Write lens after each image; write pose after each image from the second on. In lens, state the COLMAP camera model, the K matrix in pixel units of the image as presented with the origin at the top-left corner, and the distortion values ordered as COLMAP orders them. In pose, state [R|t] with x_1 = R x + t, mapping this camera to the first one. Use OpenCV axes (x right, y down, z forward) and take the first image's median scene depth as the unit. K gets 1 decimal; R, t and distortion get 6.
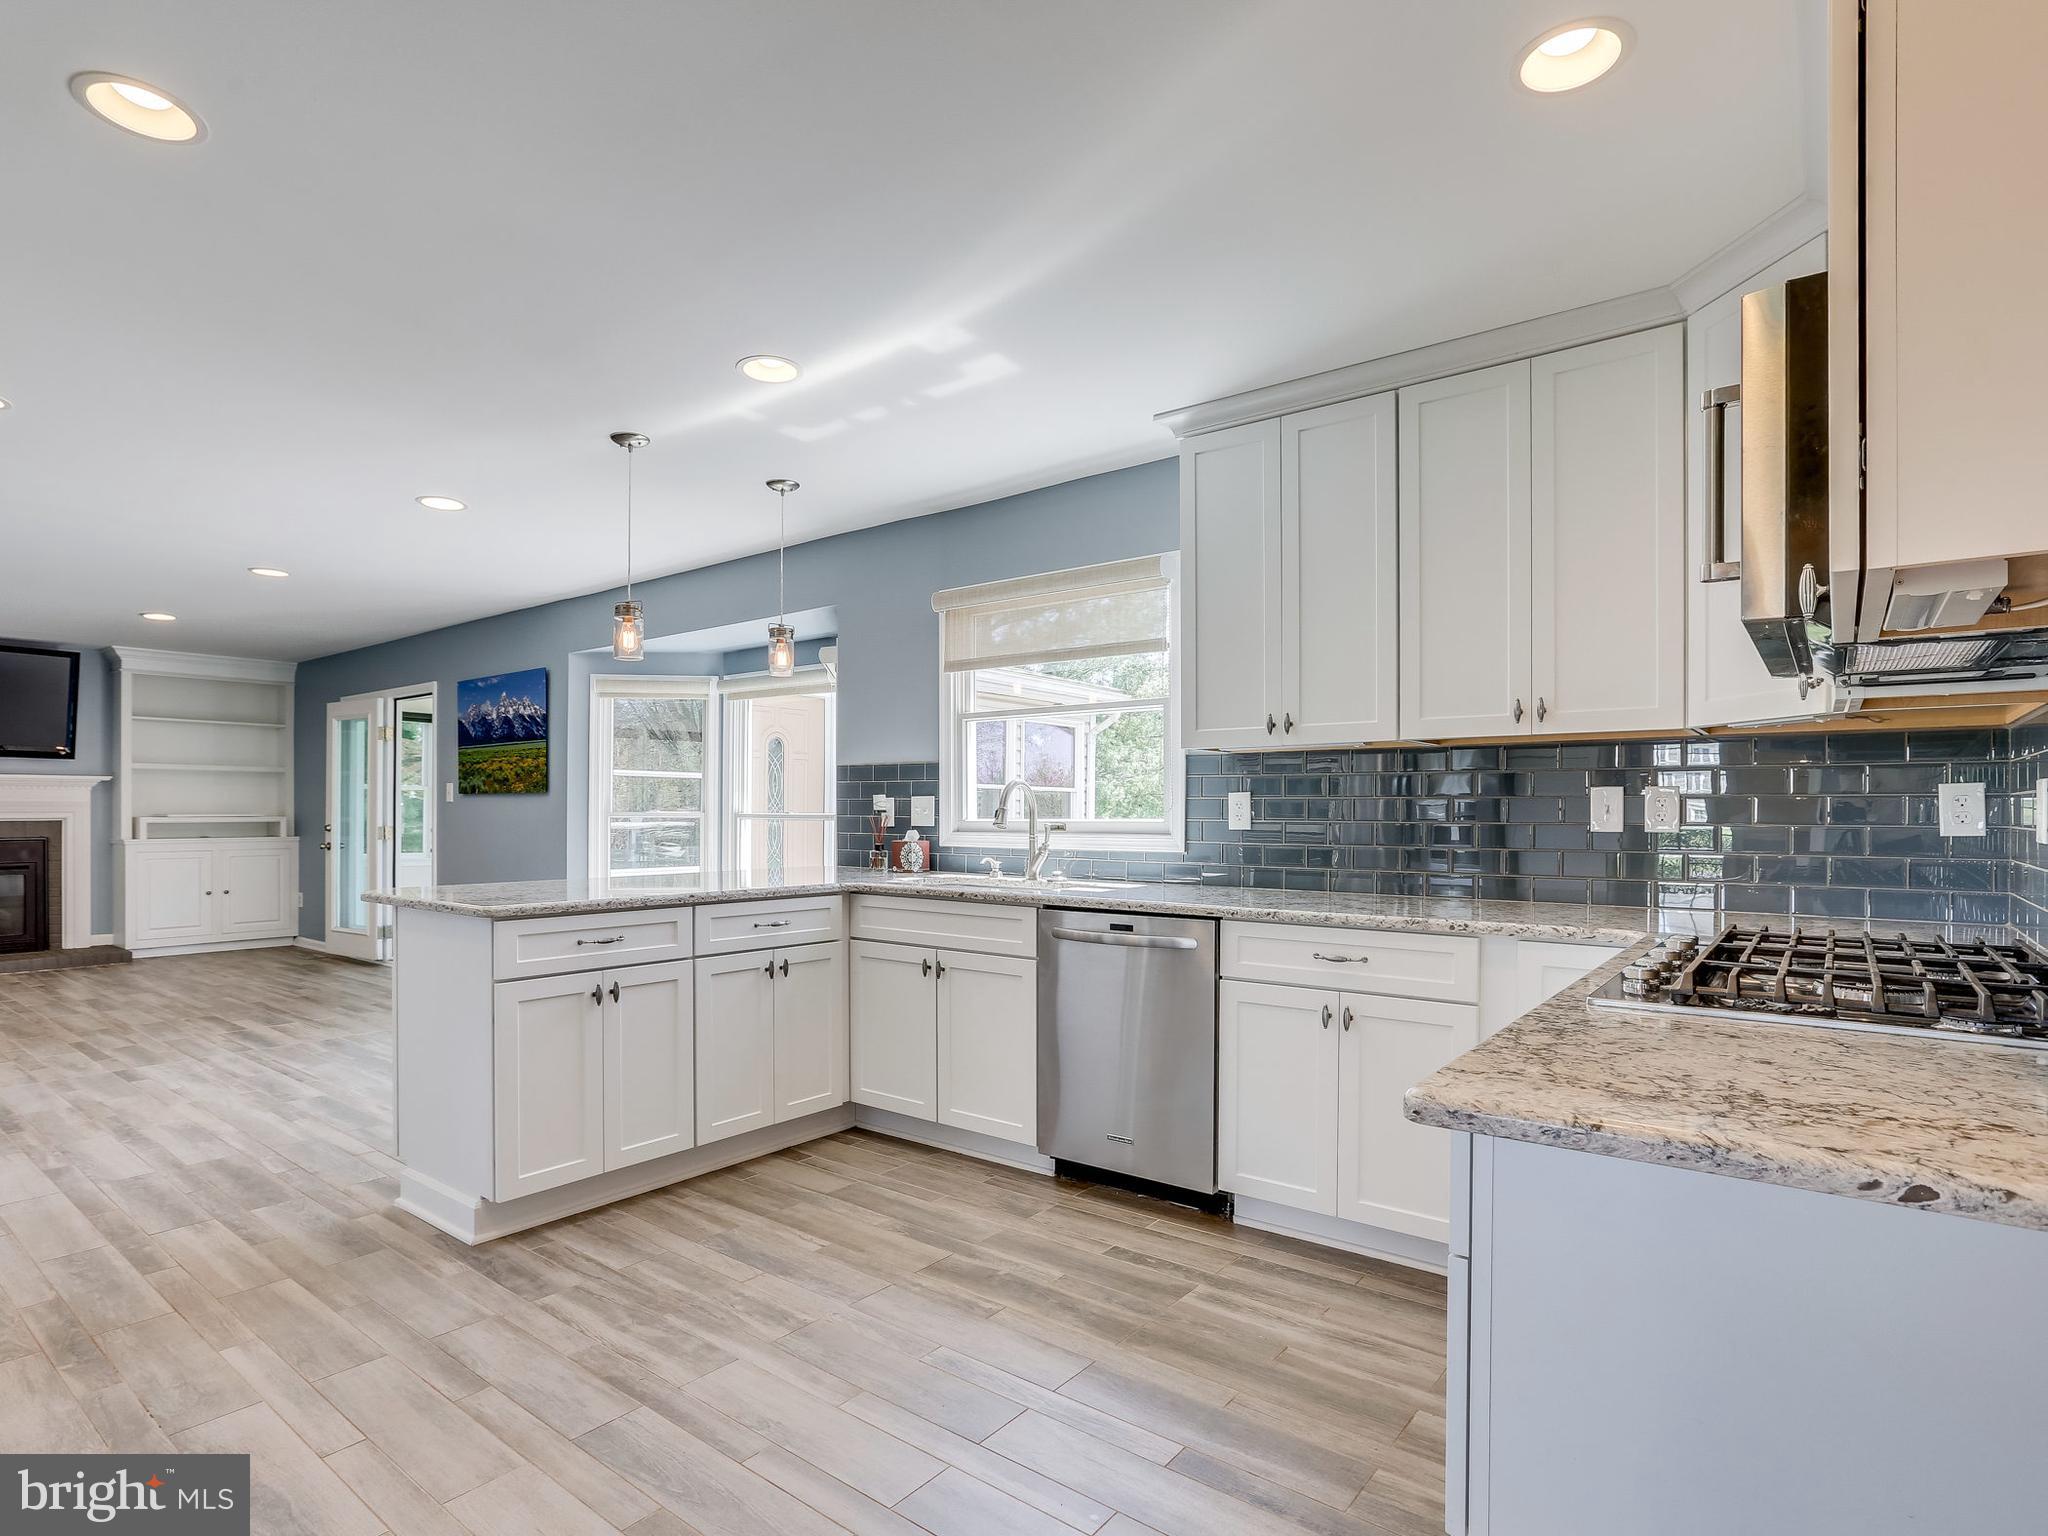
lens RADIAL K [[1082.9, 0, 1064.6], [0, 1082.9, 810.6], [0, 0, 1]] dist [-0.032648, 0.014698]
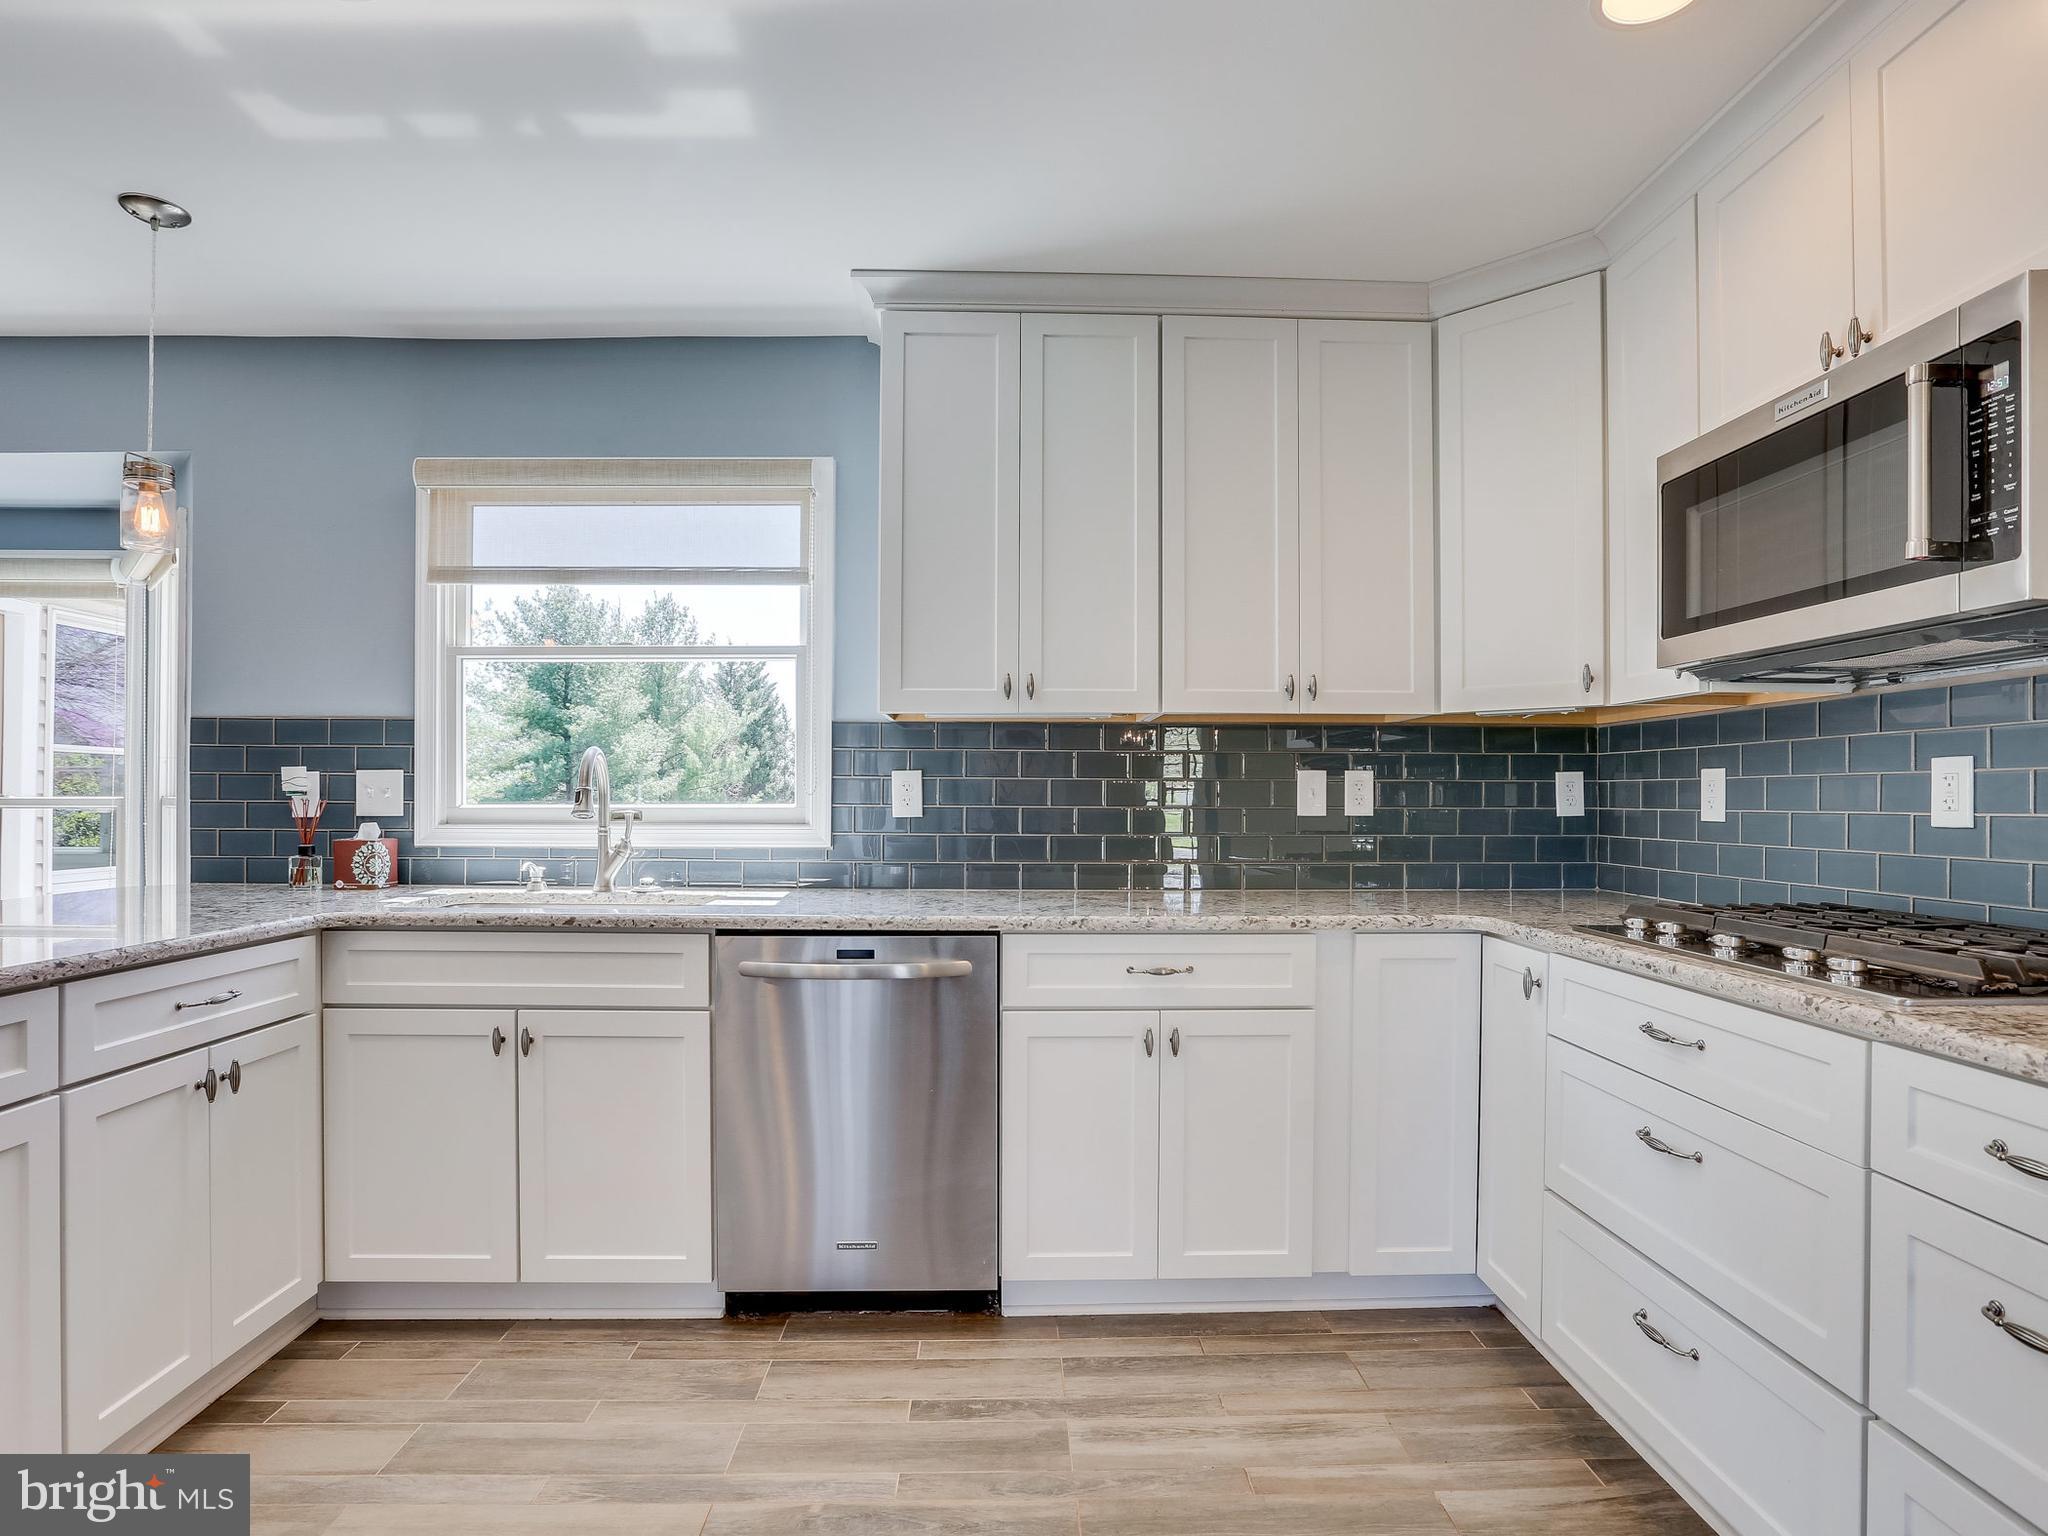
lens RADIAL K [[1082.9, 0, 998.3], [0, 1082.9, 791.3], [0, 0, 1]] dist [-0.032648, 0.014698]
pose [[0.786809, 0.003636, 0.617186, -0.307720], [-0.002051, 0.999993, -0.003276, 0.001110], [-0.617194, 0.001312, 0.786810, 0.354552]]
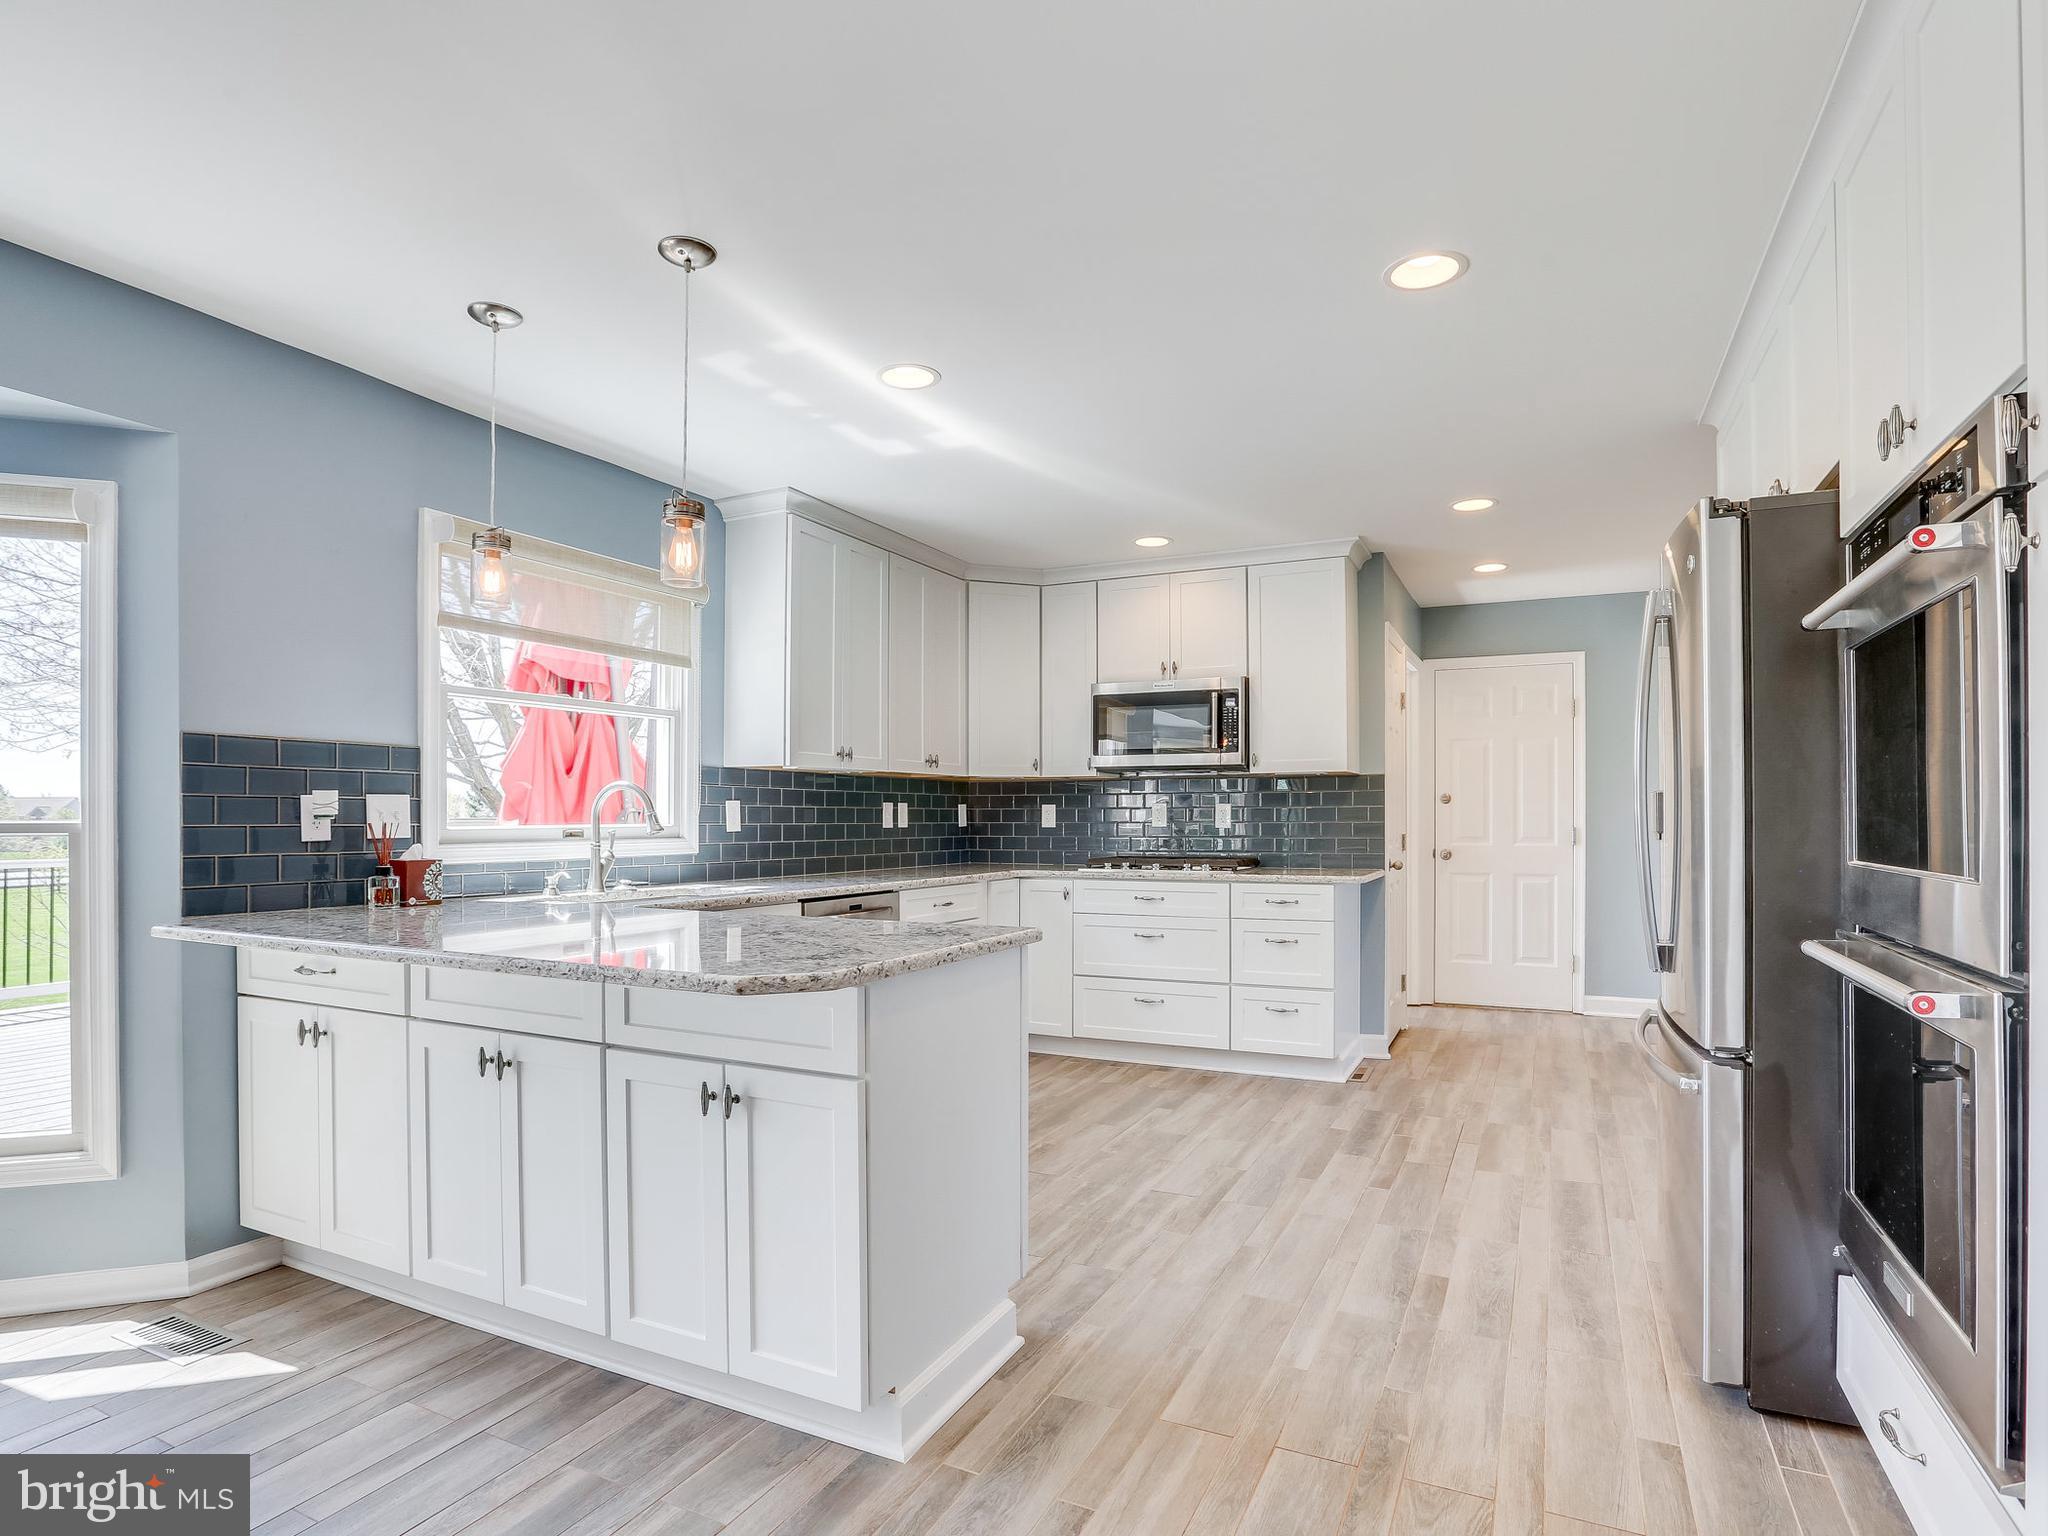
lens RADIAL K [[1082.9, 0, 1049.9], [0, 1082.9, 815.9], [0, 0, 1]] dist [-0.032648, 0.014698]
pose [[-0.213364, -0.002126, 0.976970, -1.183070], [-0.003493, 0.999993, 0.001413, -0.002774], [-0.976967, -0.003111, -0.213370, 0.999353]]
